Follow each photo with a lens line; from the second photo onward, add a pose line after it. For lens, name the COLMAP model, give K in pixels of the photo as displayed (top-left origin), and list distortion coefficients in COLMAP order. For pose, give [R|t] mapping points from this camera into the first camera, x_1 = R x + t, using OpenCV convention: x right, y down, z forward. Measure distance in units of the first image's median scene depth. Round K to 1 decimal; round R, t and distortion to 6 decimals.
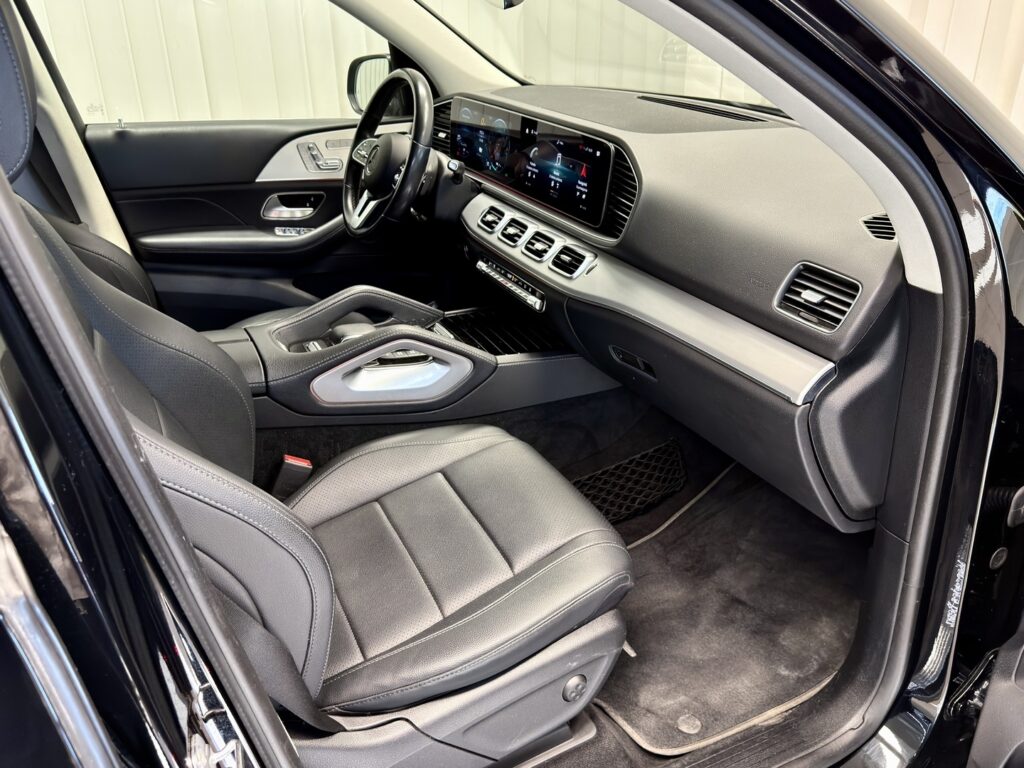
lens RADIAL K [[856.5, 0, 508.9], [0, 856.5, 389.0], [0, 0, 1]] dist [0.127048, -0.231159]
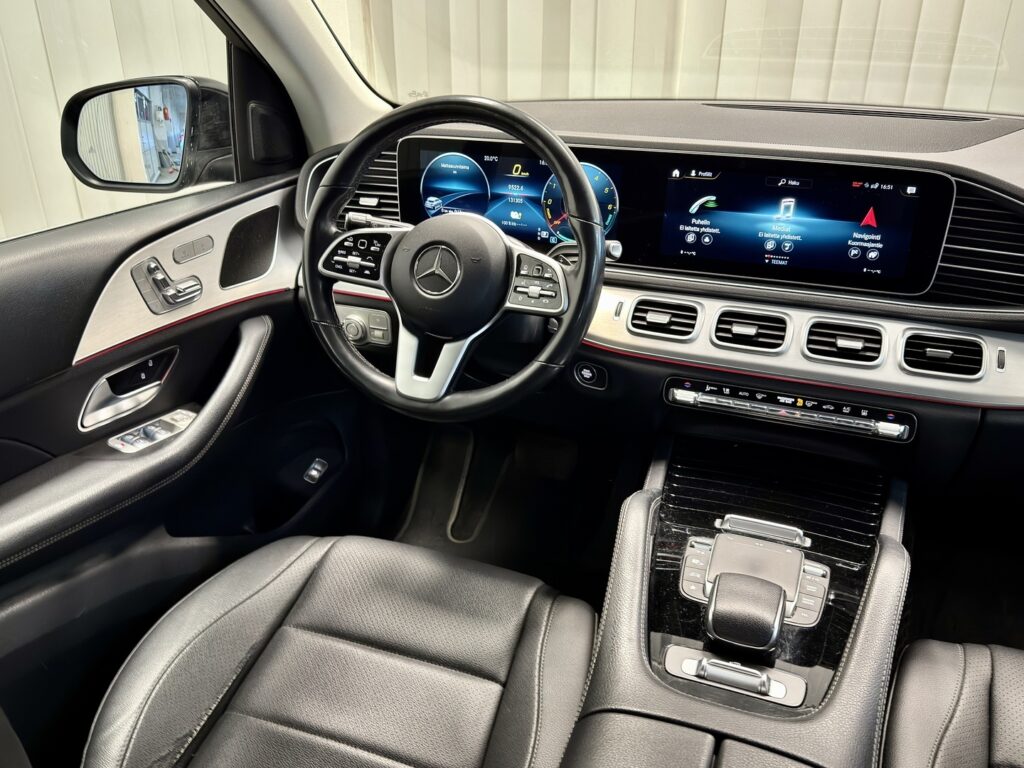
lens RADIAL K [[856.5, 0, 507.7], [0, 856.5, 392.0], [0, 0, 1]] dist [0.127048, -0.231159]
pose [[0.737780, -0.288086, 0.610481, -0.549061], [0.294398, 0.951142, 0.093058, -0.265134], [-0.607463, 0.111068, 0.786545, 0.653067]]
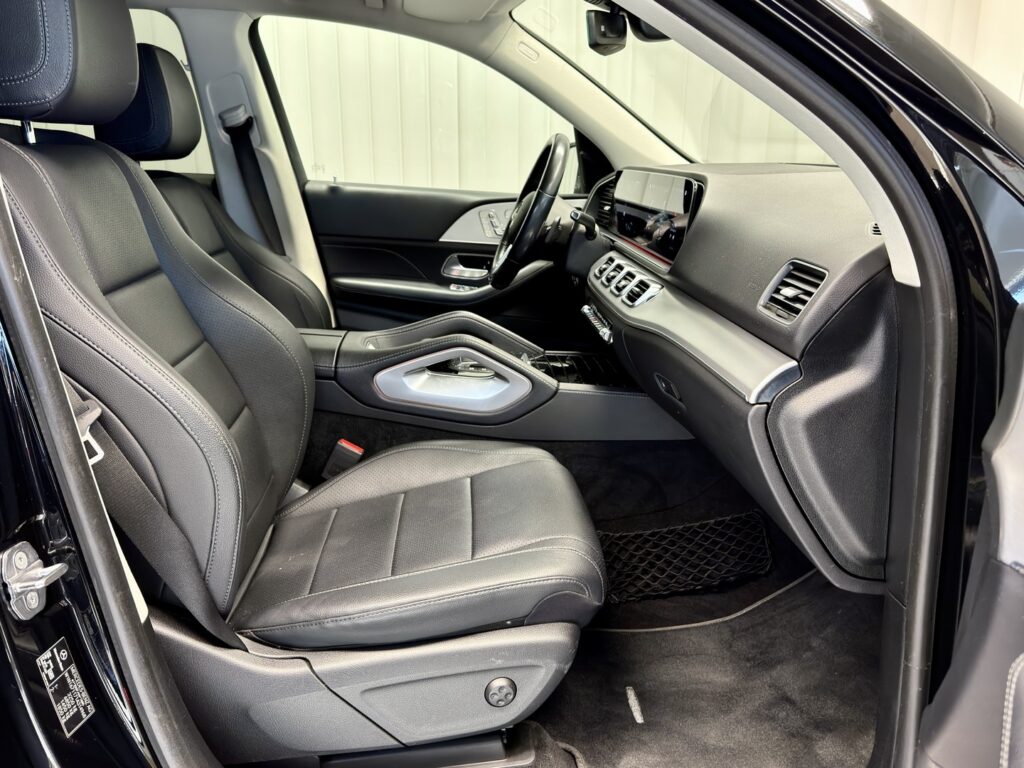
lens RADIAL K [[856.5, 0, 516.5], [0, 856.5, 381.4], [0, 0, 1]] dist [0.127048, -0.231159]
pose [[0.928793, 0.114866, -0.352348, 0.285606], [-0.178243, 0.972023, -0.152970, 0.120382], [0.324920, 0.204881, 0.923283, 0.059055]]
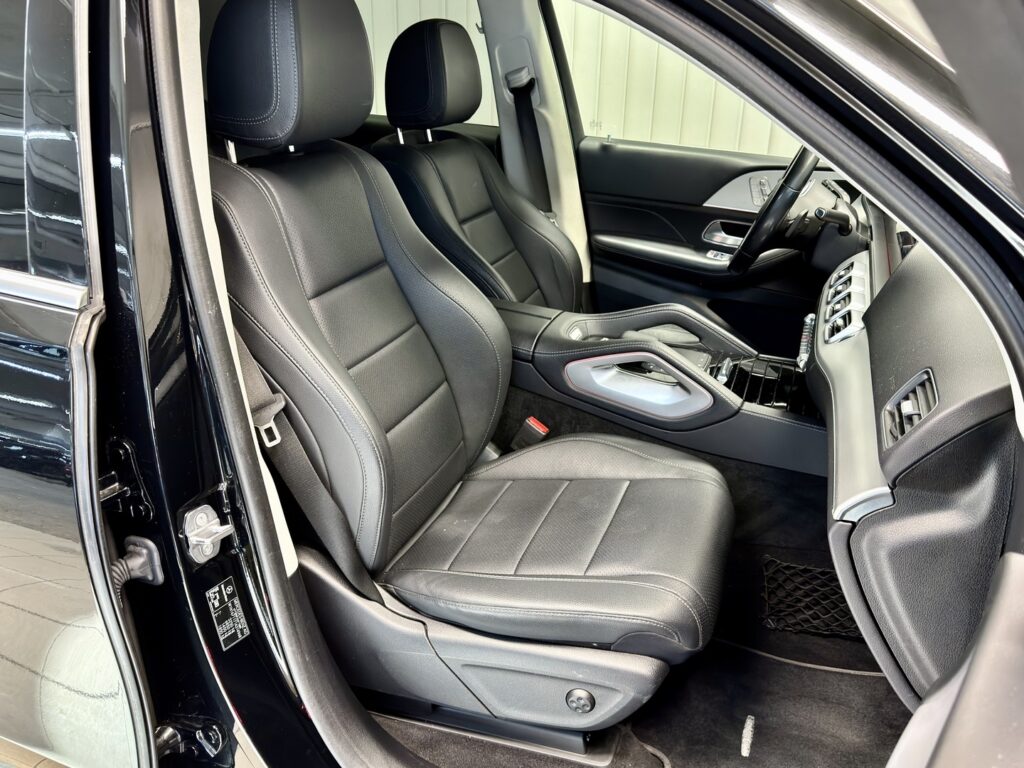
lens RADIAL K [[856.5, 0, 501.8], [0, 856.5, 381.6], [0, 0, 1]] dist [0.127048, -0.231159]
pose [[0.684810, 0.304439, -0.662081, 0.432190], [-0.338260, 0.937540, 0.081229, -0.045407], [0.645457, 0.168329, 0.745017, 0.084383]]
